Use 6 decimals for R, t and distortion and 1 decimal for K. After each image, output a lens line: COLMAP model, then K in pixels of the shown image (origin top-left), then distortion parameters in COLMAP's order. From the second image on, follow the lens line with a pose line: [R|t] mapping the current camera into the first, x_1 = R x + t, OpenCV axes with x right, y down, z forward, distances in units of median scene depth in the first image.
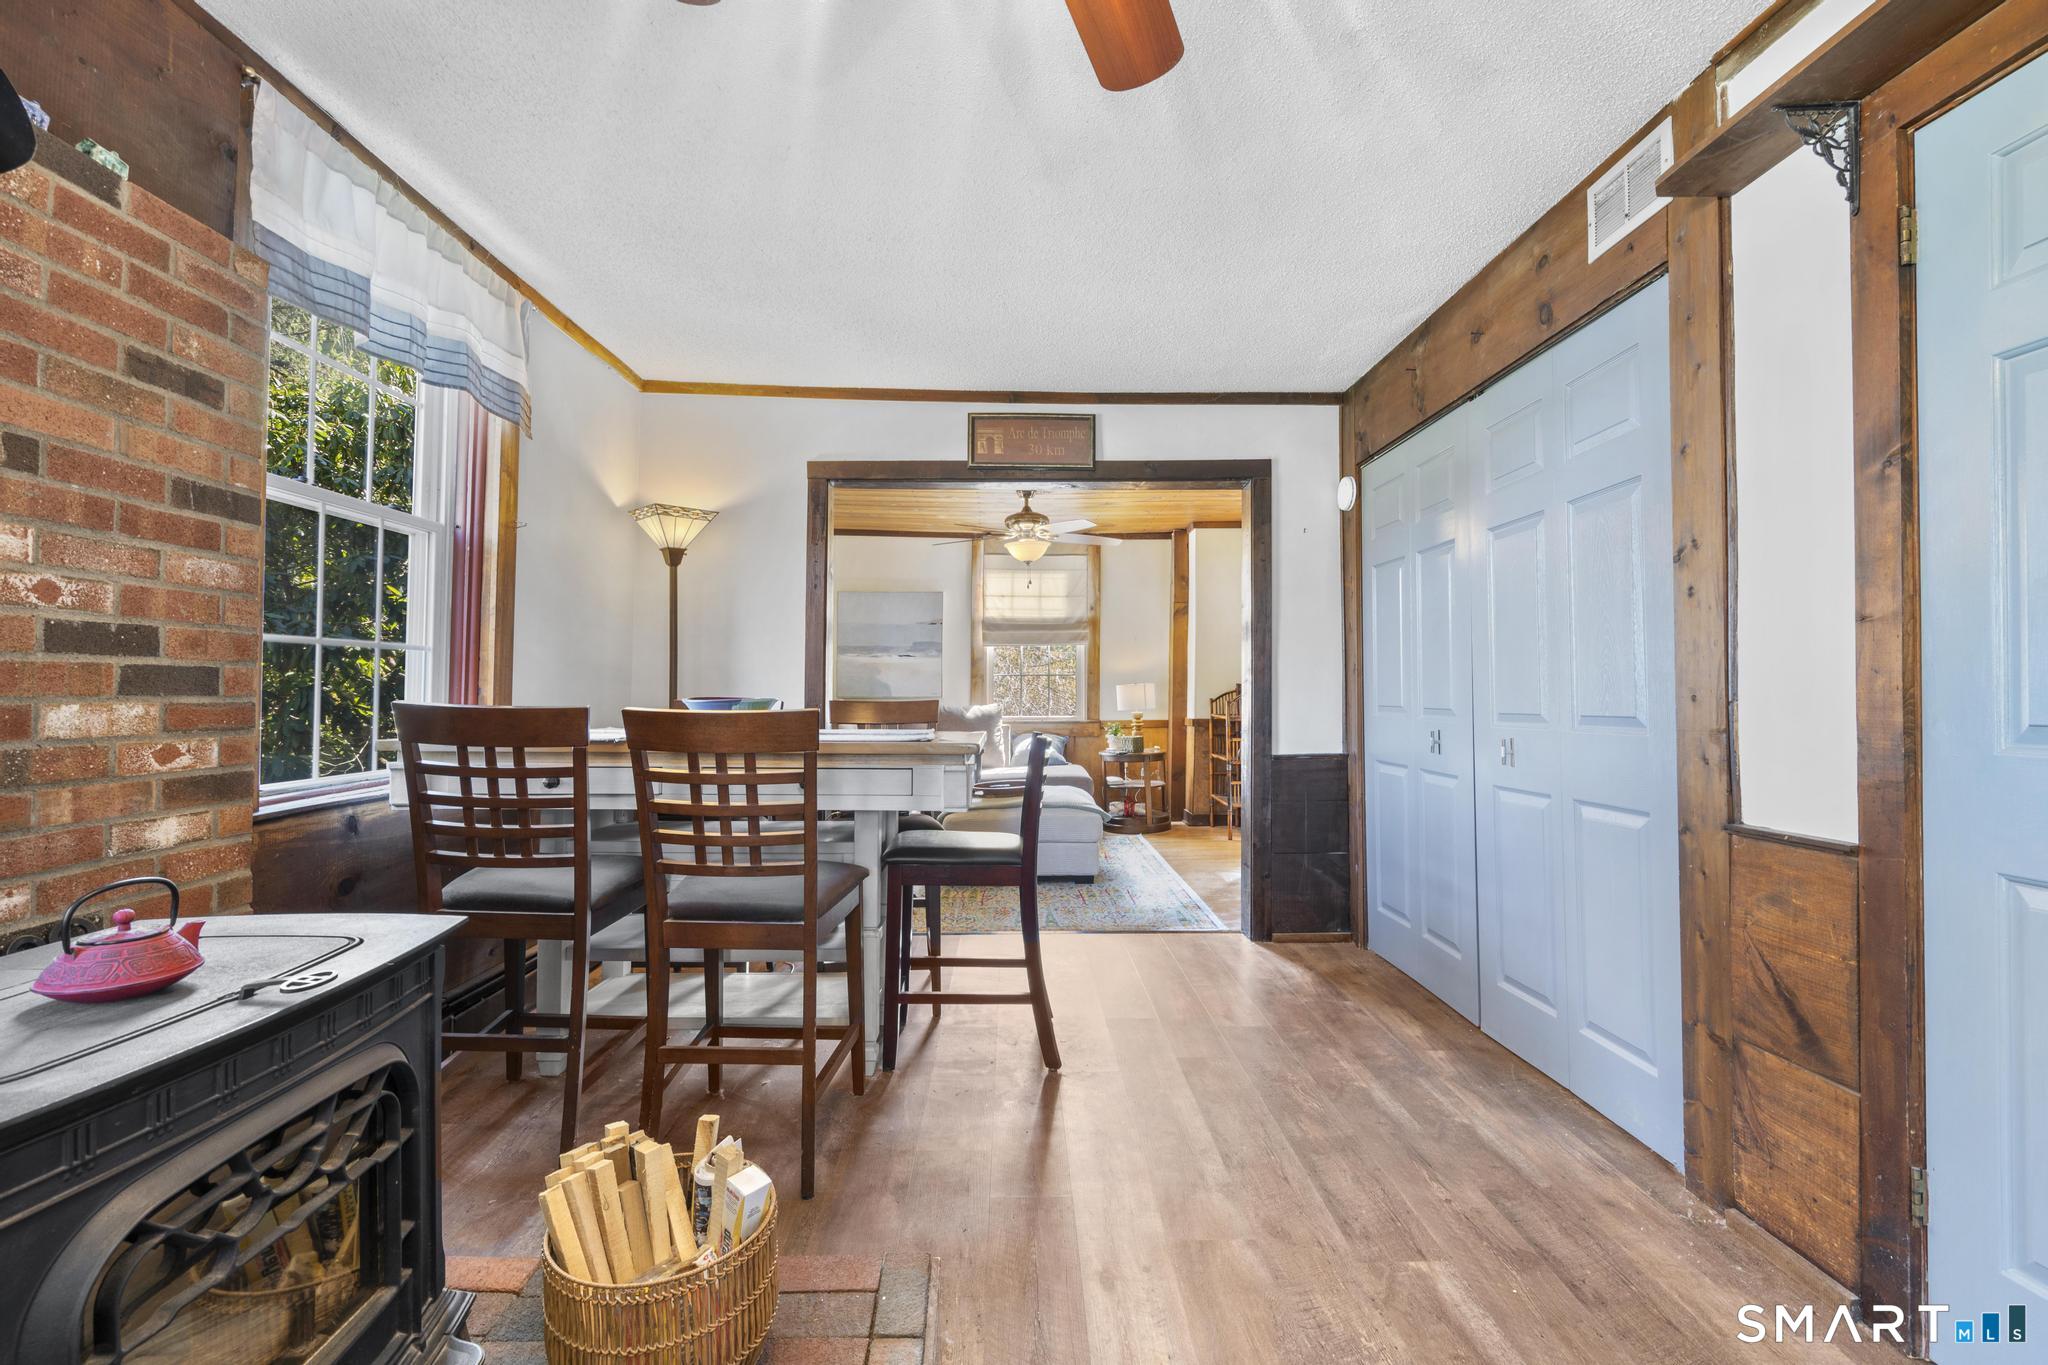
lens RADIAL K [[920.9, 0, 1024.8], [0, 920.9, 687.4], [0, 0, 1]] dist [-0.008175, 0.004238]
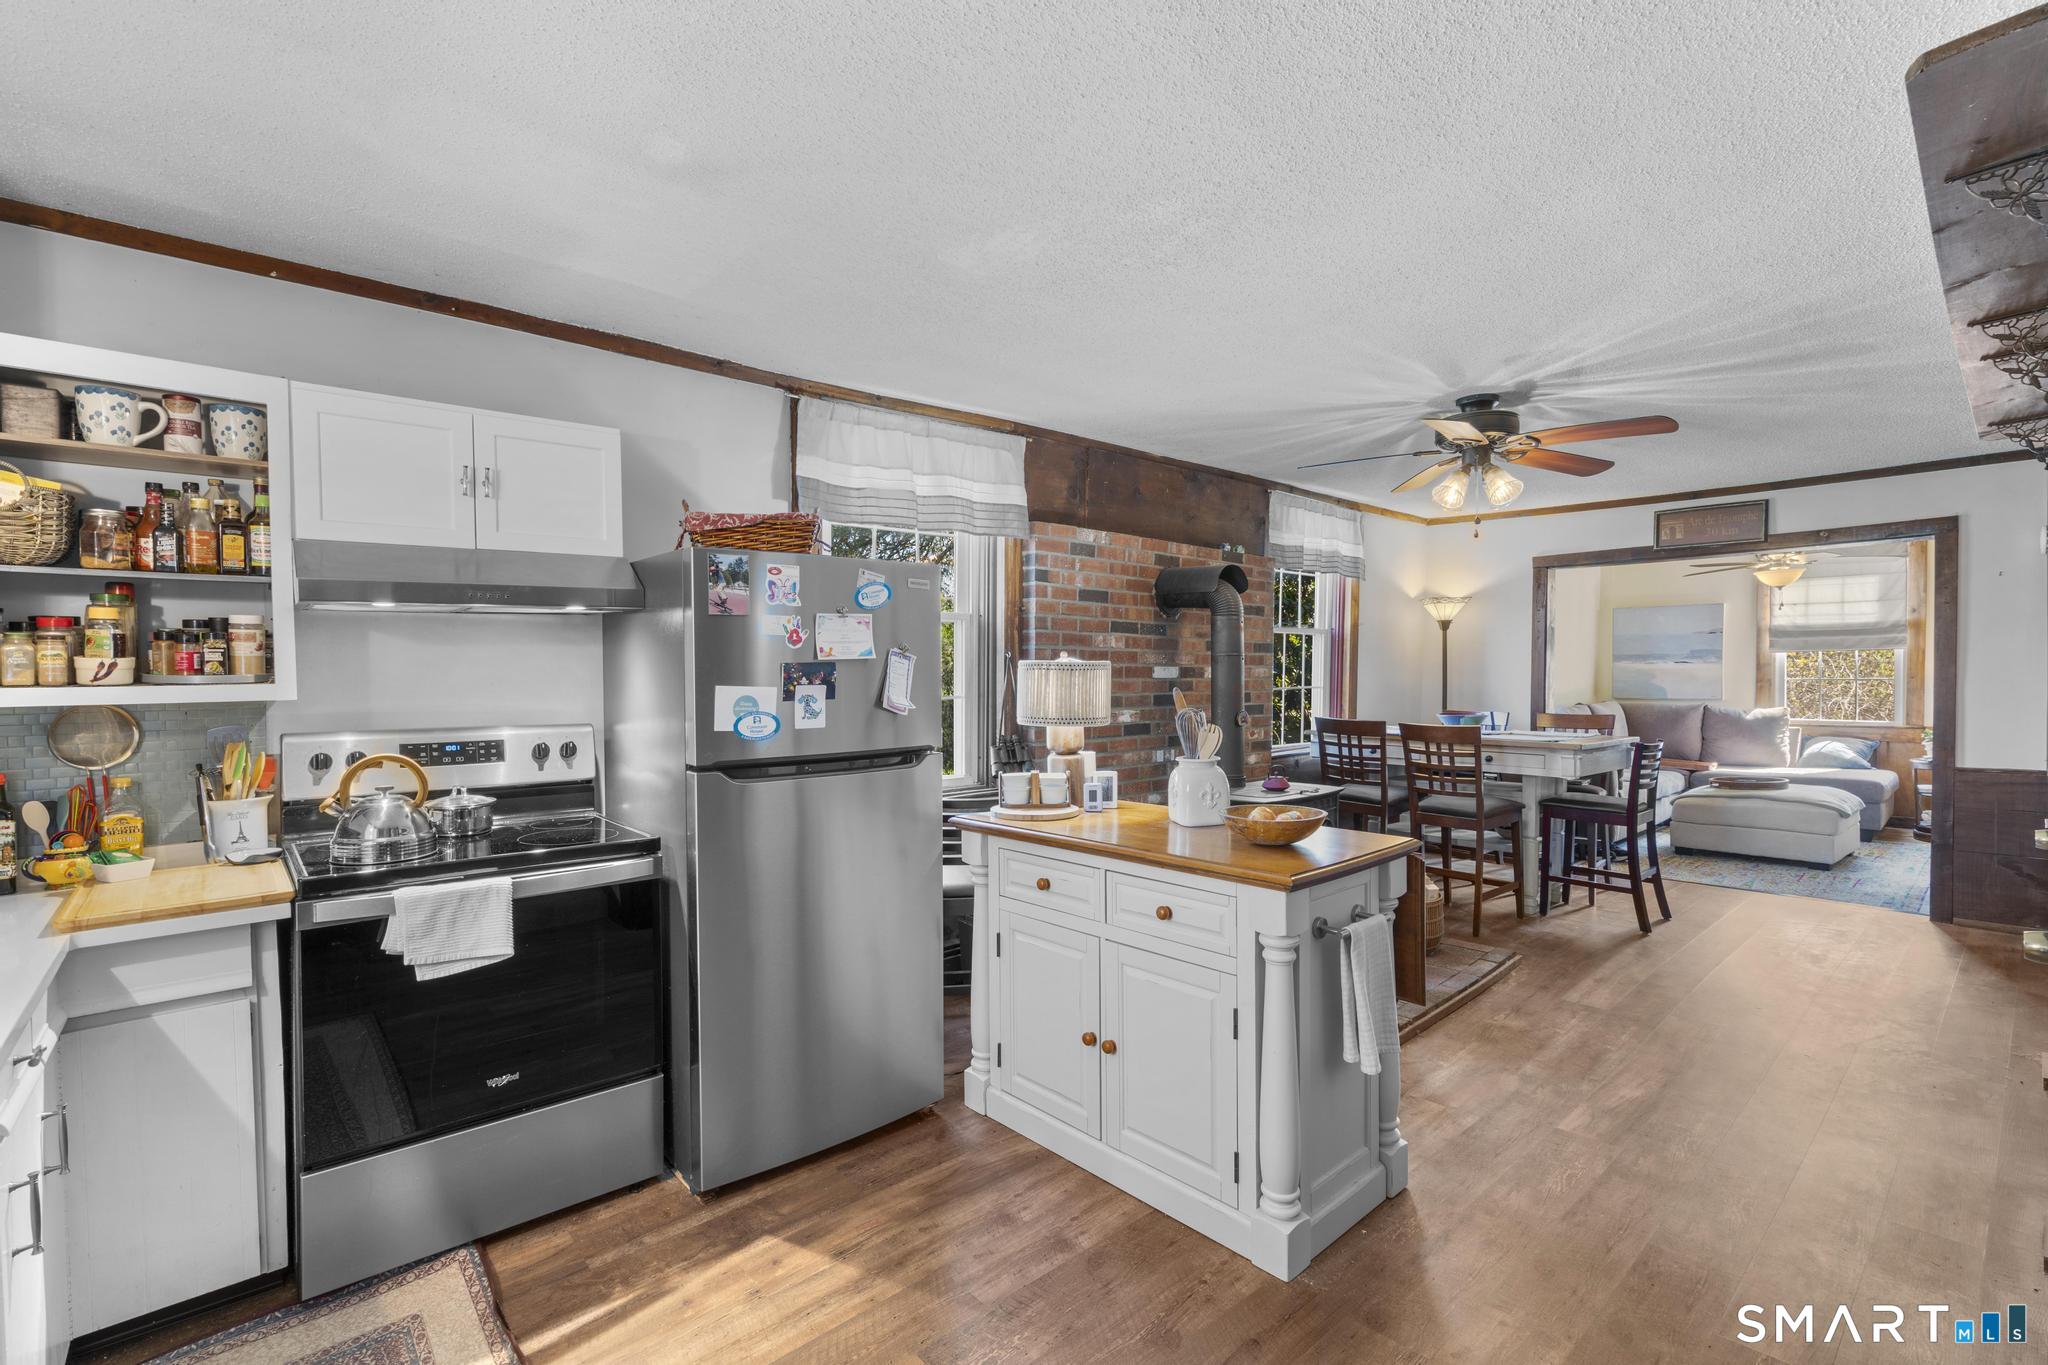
lens RADIAL K [[920.9, 0, 1022.5], [0, 920.9, 688.3], [0, 0, 1]] dist [-0.008175, 0.004238]
pose [[0.655115, 0.007878, -0.755488, 0.373257], [0.008968, 0.999794, 0.018202, -0.059754], [0.755476, -0.018699, 0.654909, -0.672016]]
